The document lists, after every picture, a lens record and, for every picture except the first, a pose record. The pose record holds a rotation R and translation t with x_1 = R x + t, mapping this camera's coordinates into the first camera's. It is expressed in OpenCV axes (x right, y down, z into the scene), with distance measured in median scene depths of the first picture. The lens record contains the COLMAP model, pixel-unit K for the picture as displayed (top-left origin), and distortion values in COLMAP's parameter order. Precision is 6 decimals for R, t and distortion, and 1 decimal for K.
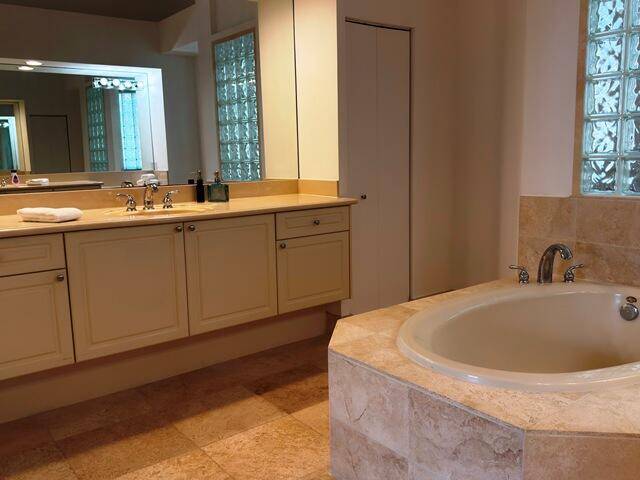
lens RADIAL K [[556.1, 0, 320.0], [0, 556.1, 240.0], [0, 0, 1]] dist [0.152471, -0.300712]
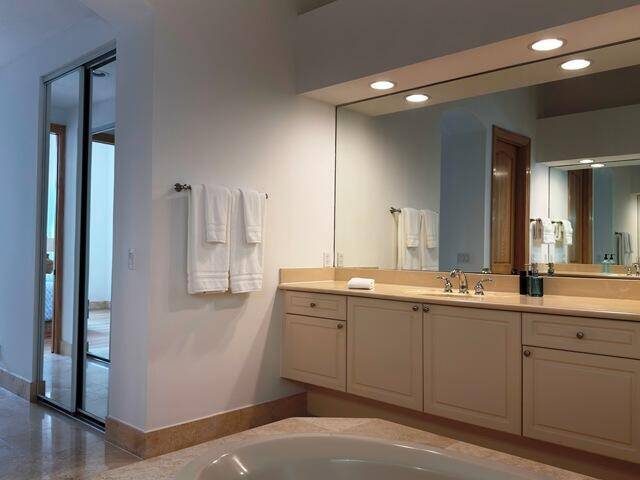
lens RADIAL K [[556.1, 0, 320.0], [0, 556.1, 240.0], [0, 0, 1]] dist [0.152471, -0.300712]
pose [[0.163583, 0.015285, -0.986411, 0.722093], [-0.162299, 0.986673, -0.011626, -0.097684], [0.973088, 0.161995, 0.163884, 0.526880]]
